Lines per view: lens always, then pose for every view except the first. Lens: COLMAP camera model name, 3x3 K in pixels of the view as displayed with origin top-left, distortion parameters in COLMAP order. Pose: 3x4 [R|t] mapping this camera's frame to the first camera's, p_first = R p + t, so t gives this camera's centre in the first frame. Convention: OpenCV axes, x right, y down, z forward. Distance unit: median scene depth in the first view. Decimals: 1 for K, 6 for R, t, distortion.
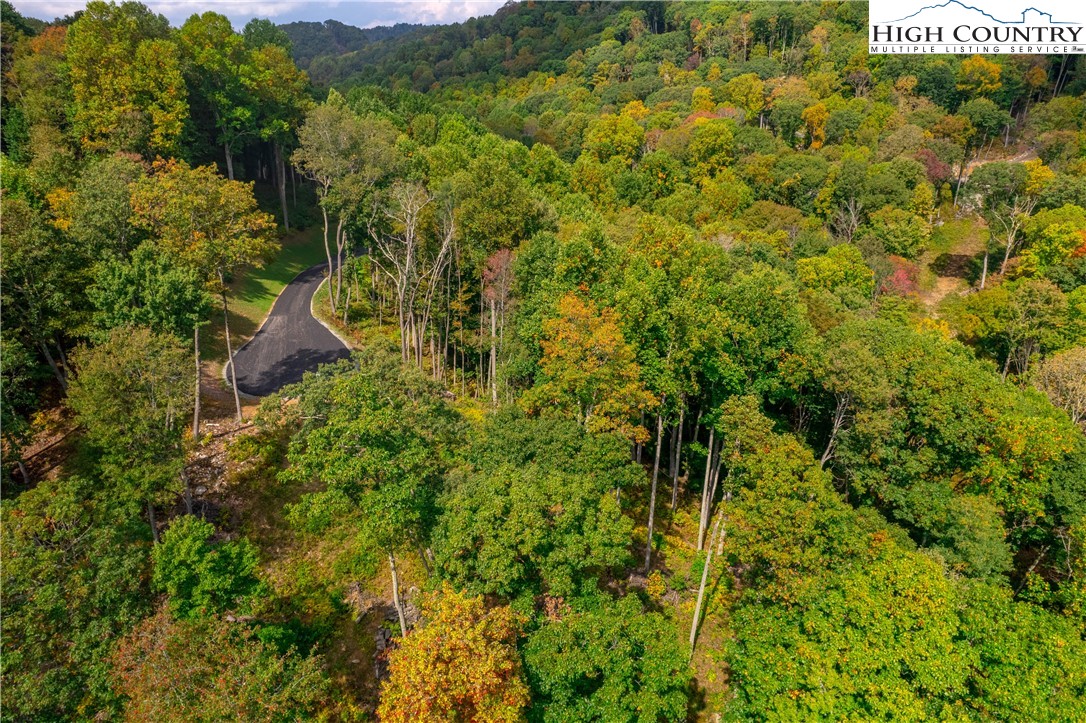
lens RADIAL K [[689.7, 0, 543.0], [0, 689.7, 361.5], [0, 0, 1]] dist [-0.081448, 0.069297]
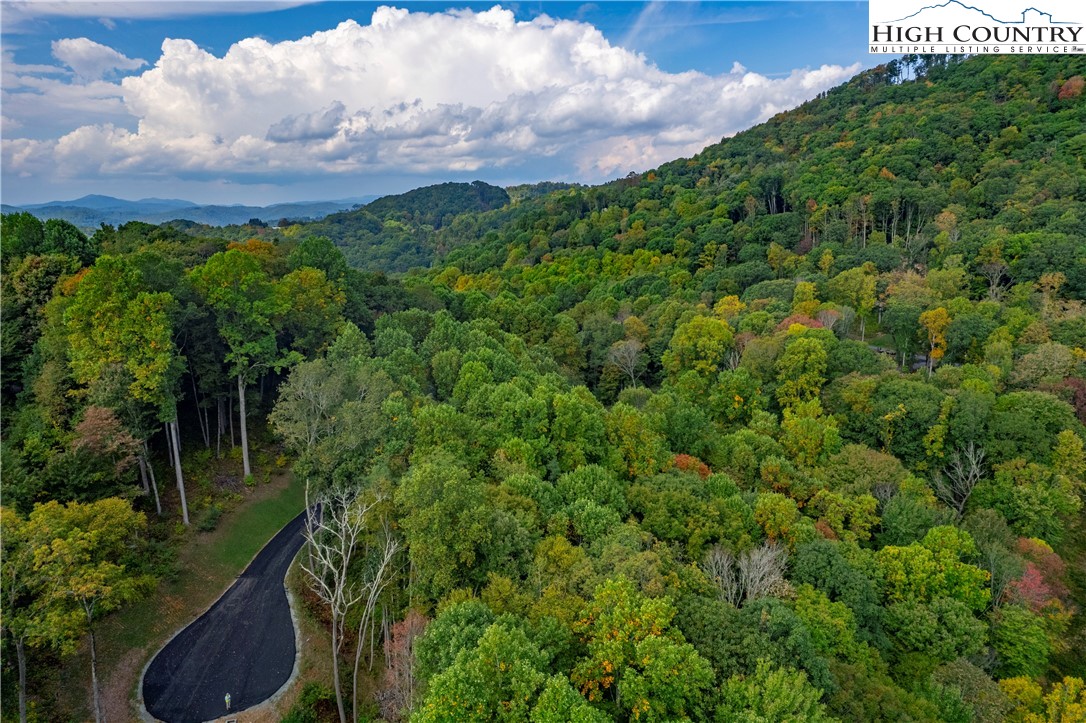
lens RADIAL K [[689.7, 0, 543.0], [0, 689.7, 361.5], [0, 0, 1]] dist [-0.081448, 0.069297]
pose [[0.980760, 0.046020, -0.189715, 0.120155], [-0.082970, 0.977939, -0.191706, -0.168963], [0.176708, 0.203758, 0.962942, 0.126542]]
